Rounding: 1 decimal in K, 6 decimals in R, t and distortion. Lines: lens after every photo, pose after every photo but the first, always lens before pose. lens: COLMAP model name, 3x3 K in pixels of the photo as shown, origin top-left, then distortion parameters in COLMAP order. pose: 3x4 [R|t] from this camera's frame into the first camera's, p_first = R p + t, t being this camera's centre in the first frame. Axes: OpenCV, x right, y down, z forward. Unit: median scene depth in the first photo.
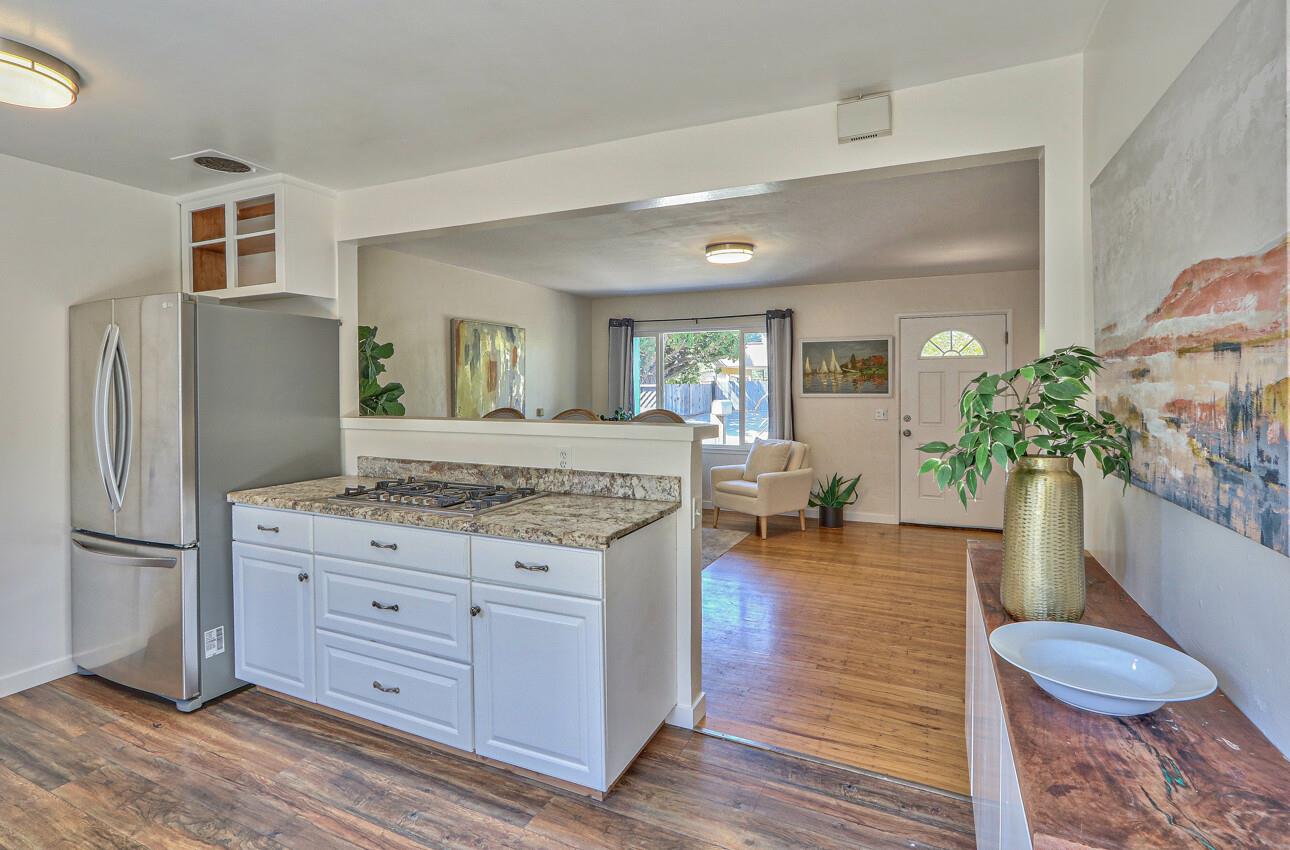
lens RADIAL K [[630.5, 0, 628.7], [0, 630.5, 395.7], [0, 0, 1]] dist [-0.001668, -0.000459]
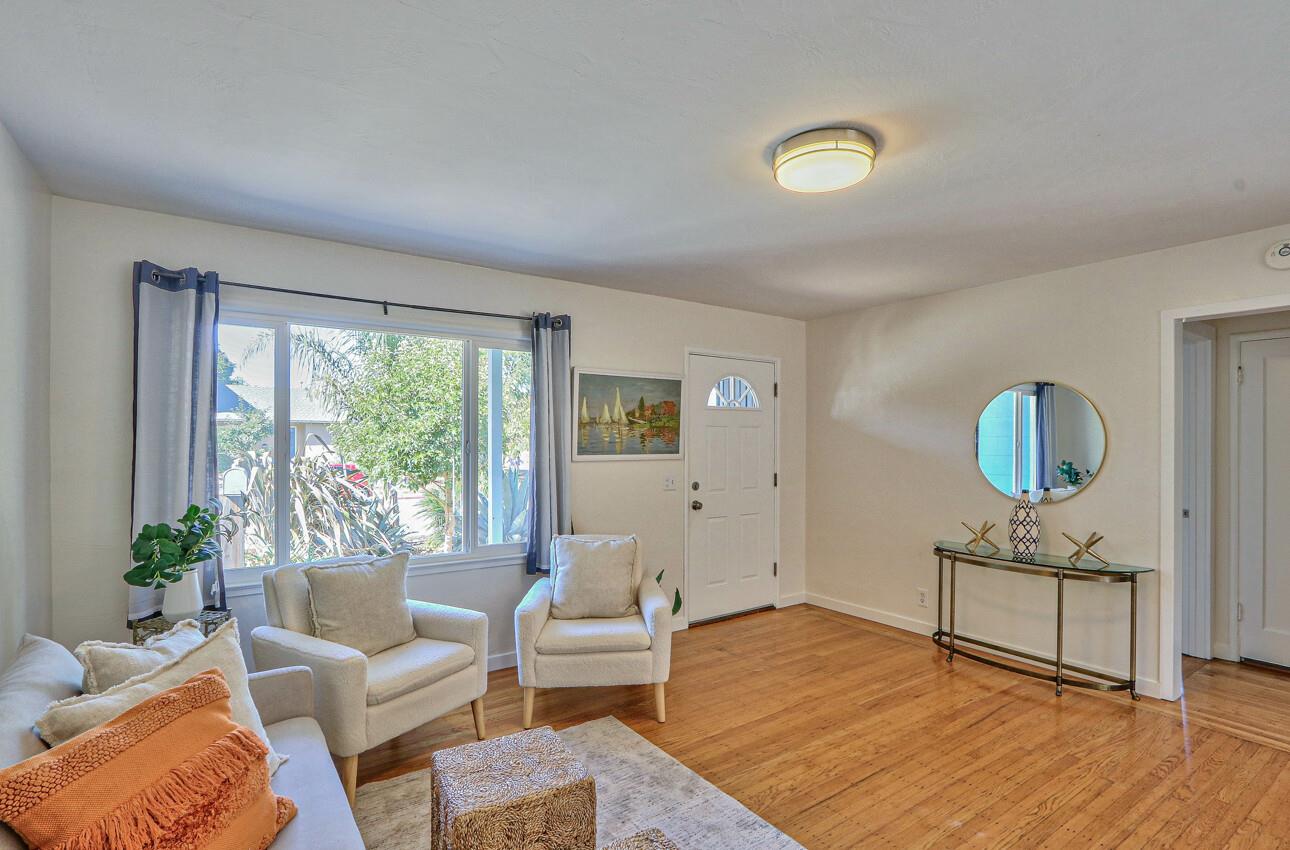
lens RADIAL K [[628.2, 0, 645.5], [0, 628.2, 444.3], [0, 0, 1]] dist [-0.002992, -0.000539]
pose [[0.489407, -0.001364, 0.872054, -0.269361], [0.011458, 0.999923, -0.004867, -0.012274], [-0.871980, 0.012374, 0.489385, 0.740096]]
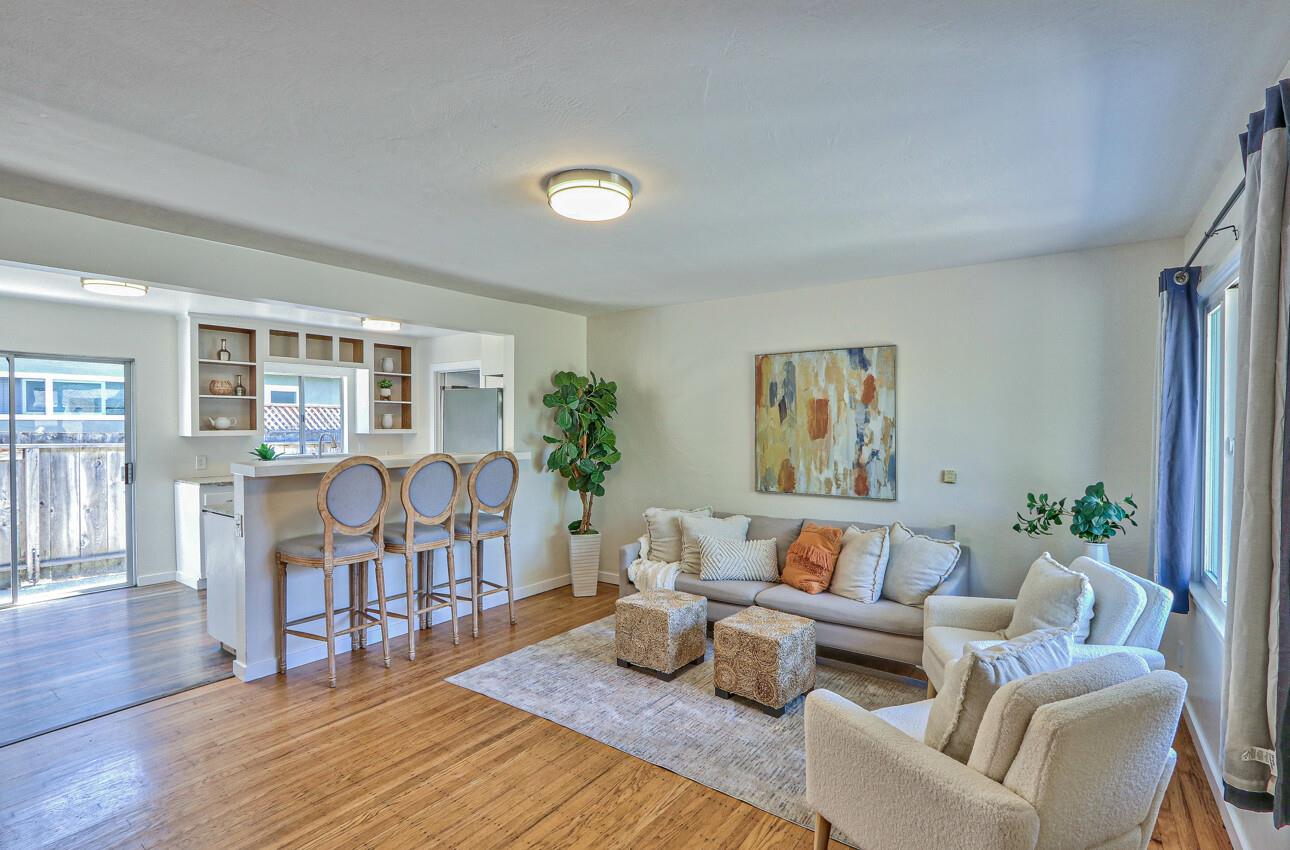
lens RADIAL K [[605.3, 0, 646.7], [0, 605.3, 433.0], [0, 0, 1]] dist [-0.004563, -0.000524]
pose [[-0.176872, 0.020041, -0.984030, 0.565360], [-0.009867, 0.999706, 0.022134, -0.029123], [0.984184, 0.013624, -0.176623, 0.957832]]
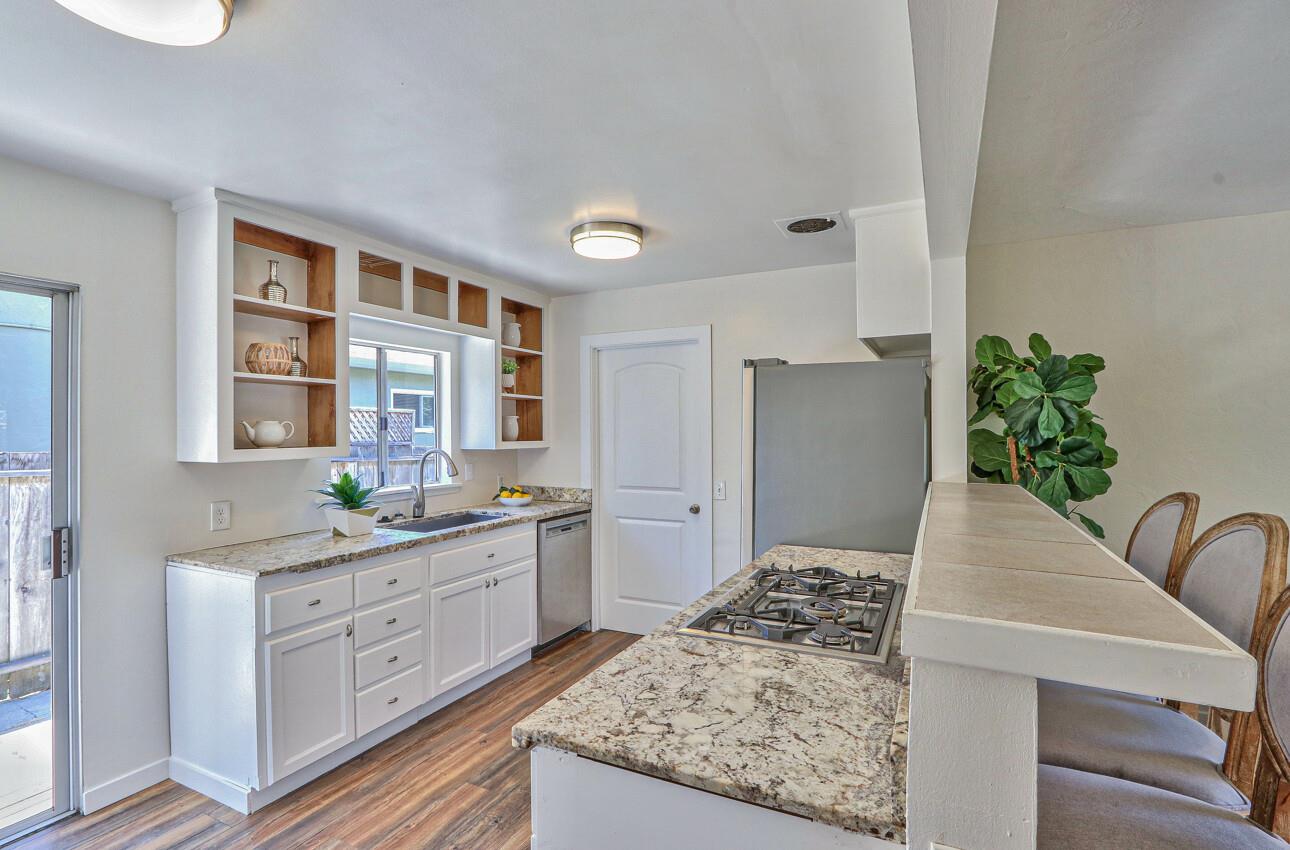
lens RADIAL K [[612.3, 0, 671.4], [0, 612.3, 426.4], [0, 0, 1]] dist [-0.010955, -0.000823]
pose [[0.018740, -0.002358, -0.999822, 0.189838], [-0.003837, 0.999990, -0.002430, -0.021360], [0.999817, 0.003882, 0.018730, 0.389570]]
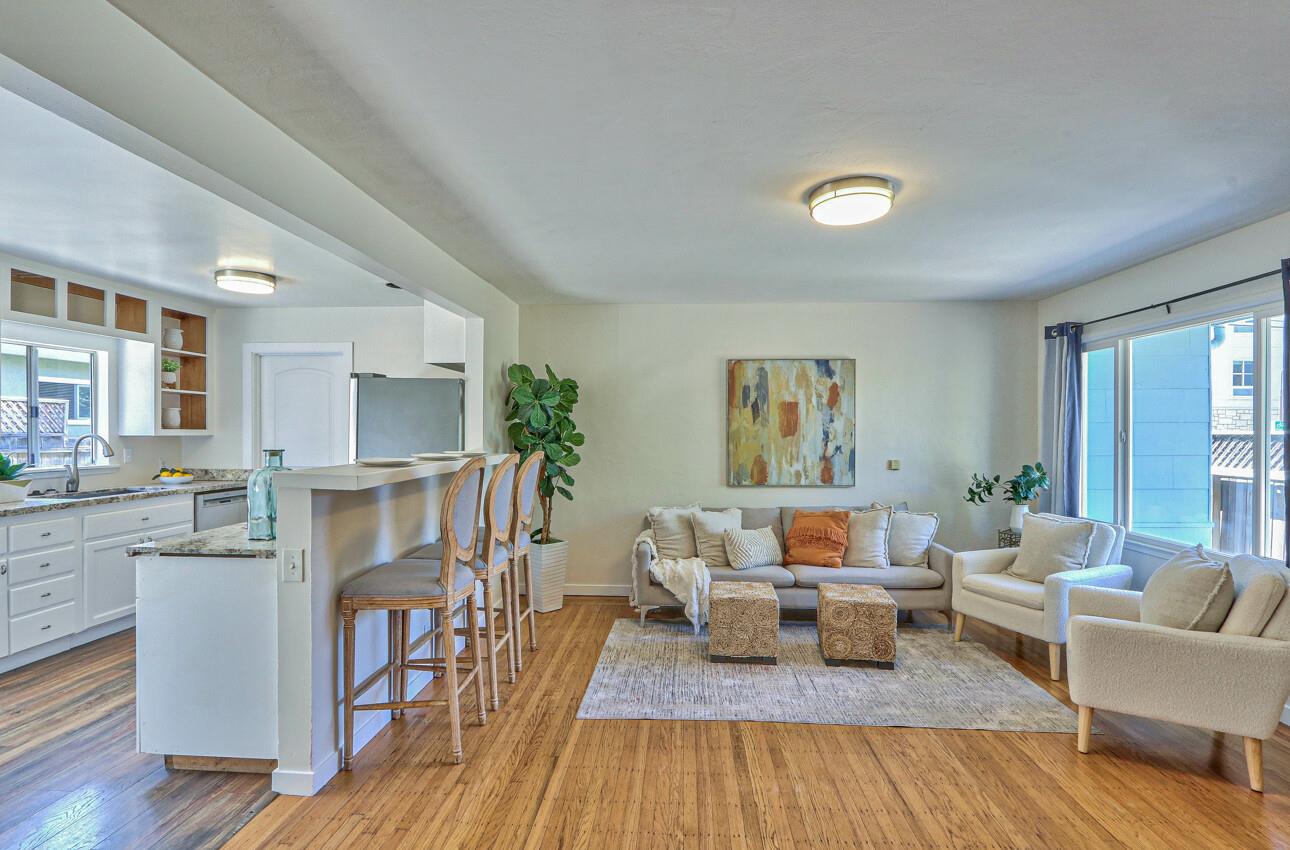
lens RADIAL K [[605.3, 0, 646.7], [0, 605.3, 433.0], [0, 0, 1]] dist [-0.004563, -0.000524]
pose [[0.377779, 0.009433, -0.925848, 0.508662], [-0.014818, 0.999882, 0.004140, -0.012616], [0.925777, 0.012155, 0.377874, 0.514852]]
